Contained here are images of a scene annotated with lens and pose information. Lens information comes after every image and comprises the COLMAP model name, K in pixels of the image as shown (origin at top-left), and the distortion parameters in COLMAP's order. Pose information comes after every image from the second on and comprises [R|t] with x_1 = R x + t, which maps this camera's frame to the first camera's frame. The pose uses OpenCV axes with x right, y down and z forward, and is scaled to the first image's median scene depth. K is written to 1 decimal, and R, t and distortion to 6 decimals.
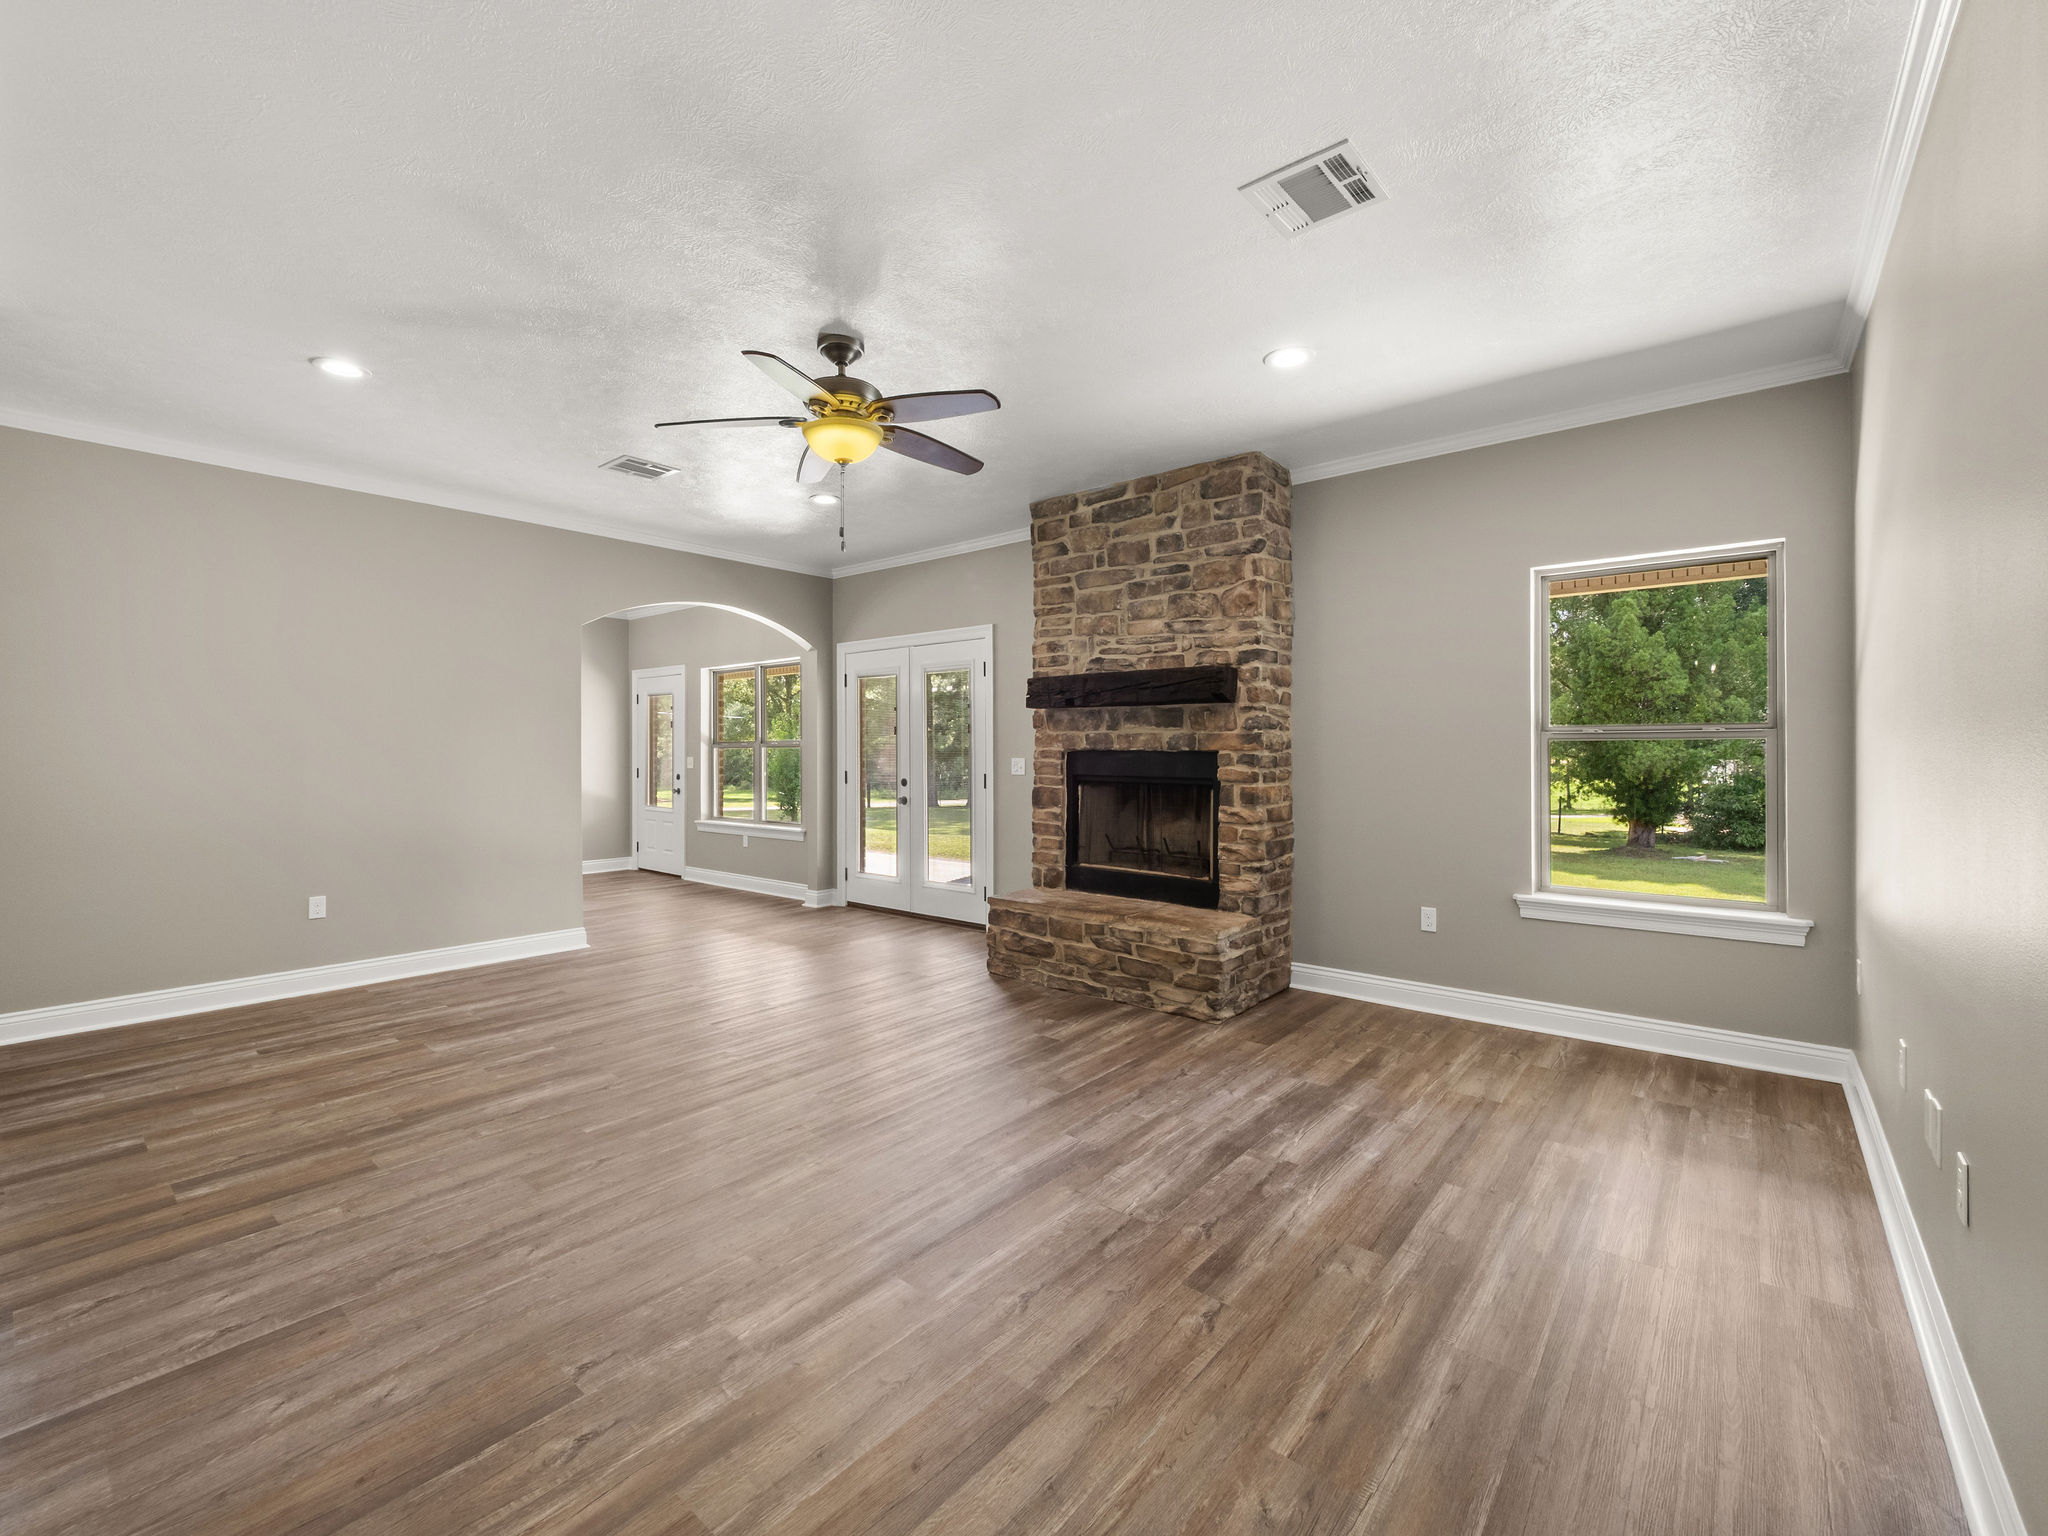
lens RADIAL K [[867.3, 0, 1028.4], [0, 867.3, 750.5], [0, 0, 1]] dist [-0.003419, -0.001137]
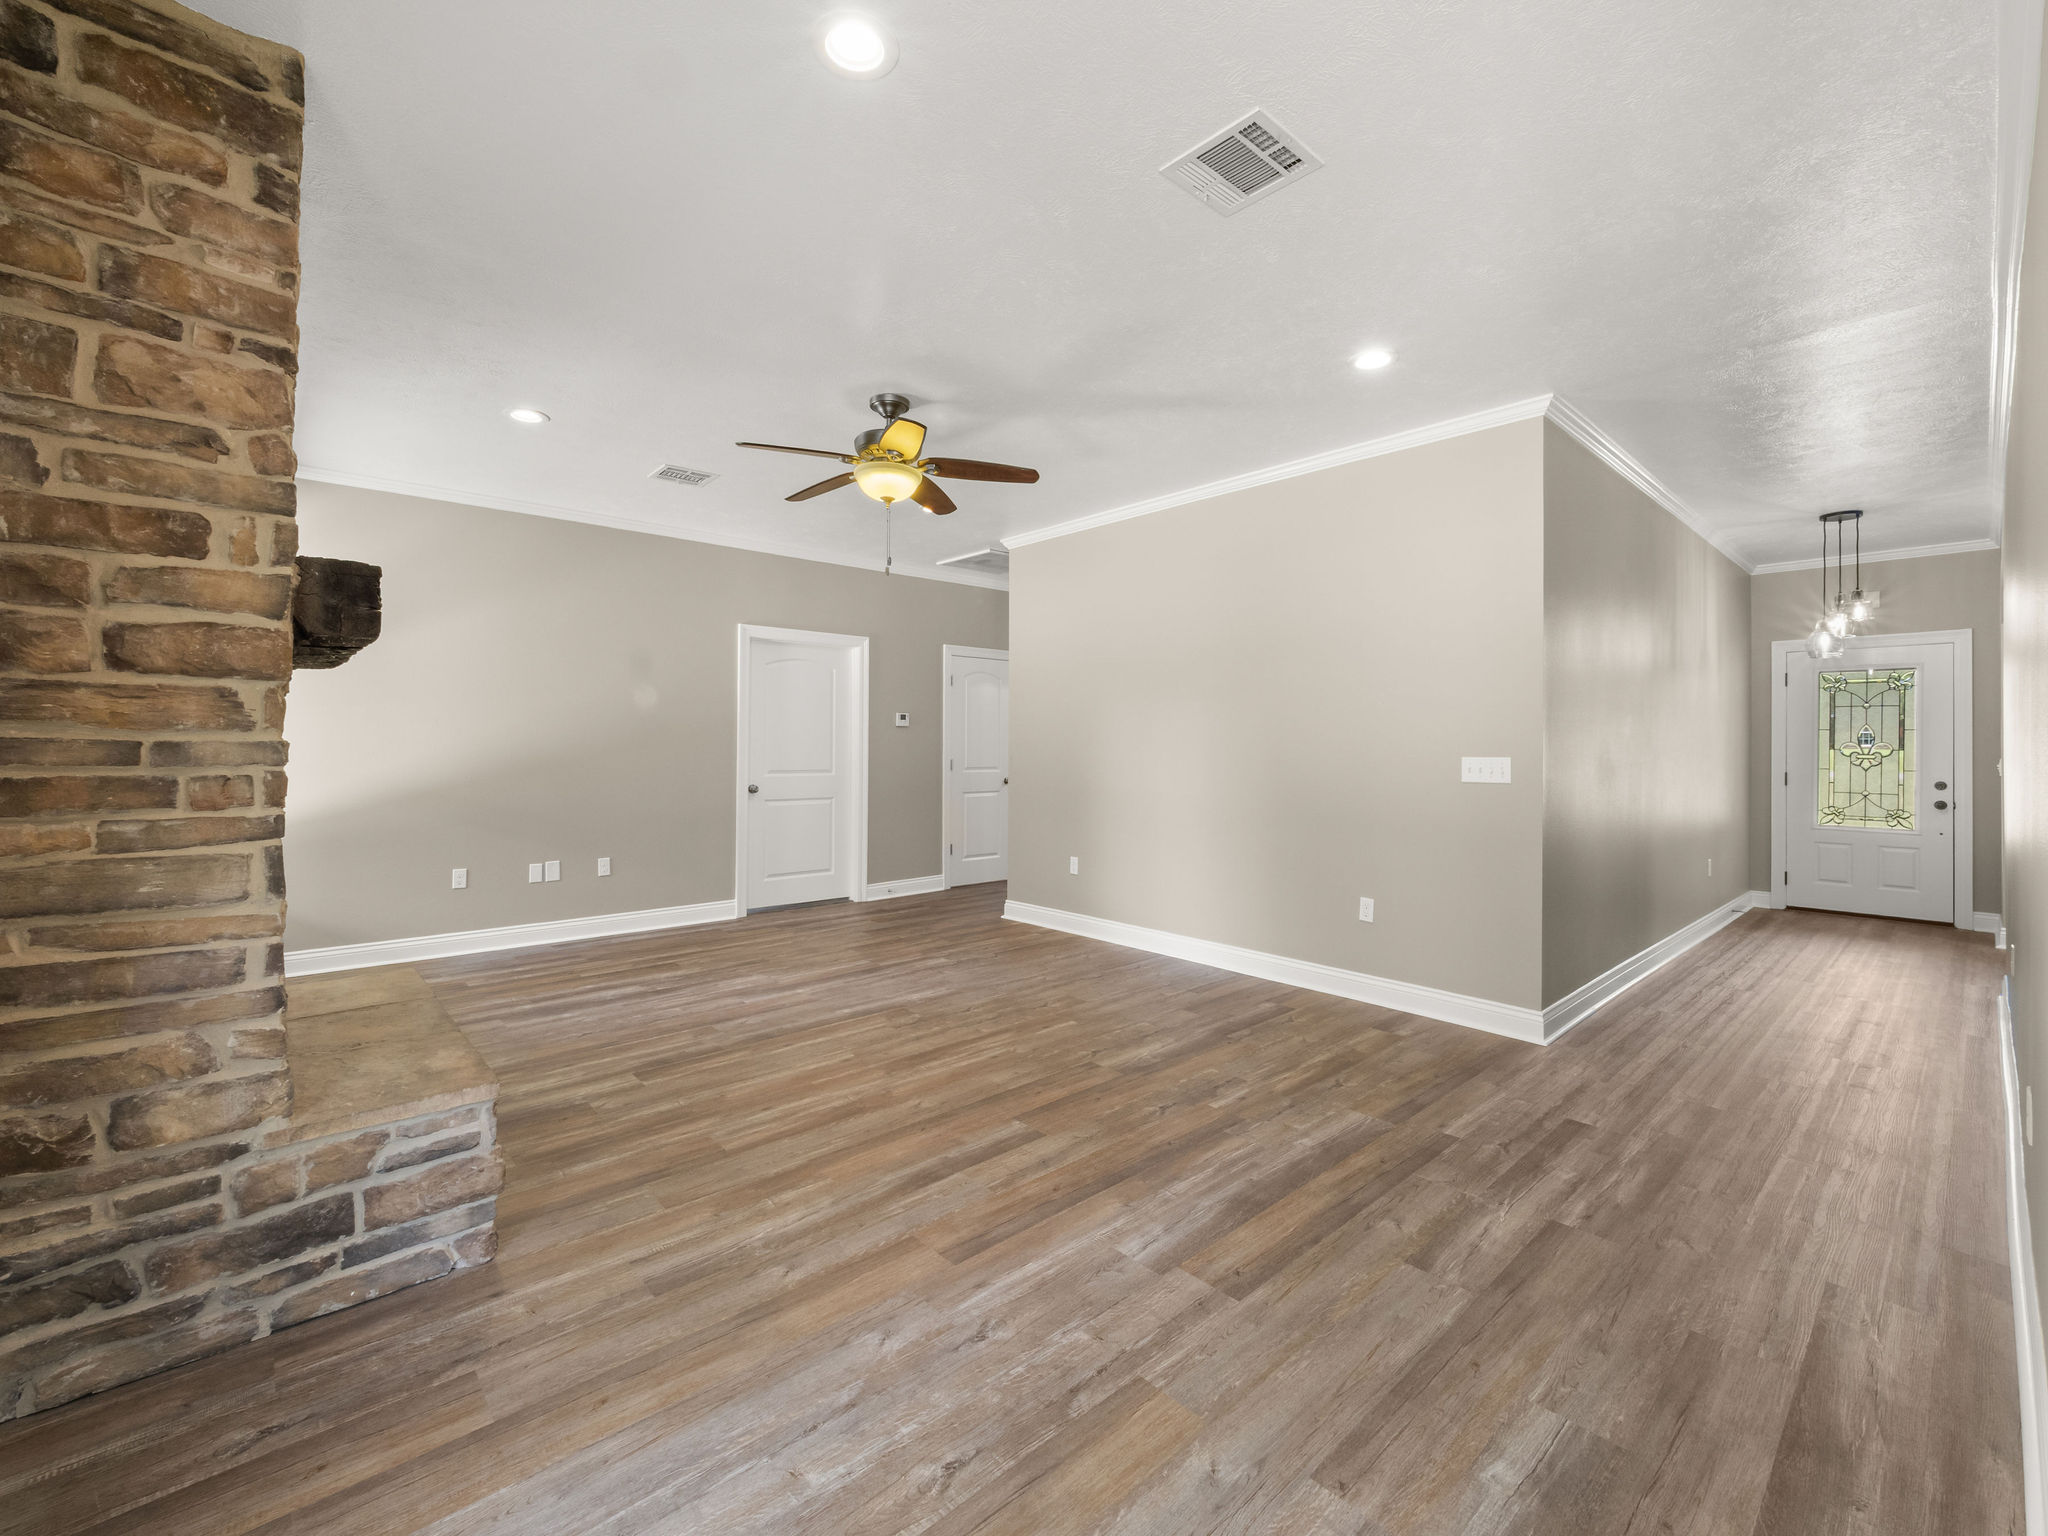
lens RADIAL K [[867.3, 0, 1020.2], [0, 867.3, 750.6], [0, 0, 1]] dist [-0.003419, -0.001137]
pose [[-0.989520, -0.002887, 0.144365, -0.559788], [-0.001537, 0.999954, 0.009467, -0.002028], [-0.144385, 0.009146, -0.989479, 2.120067]]
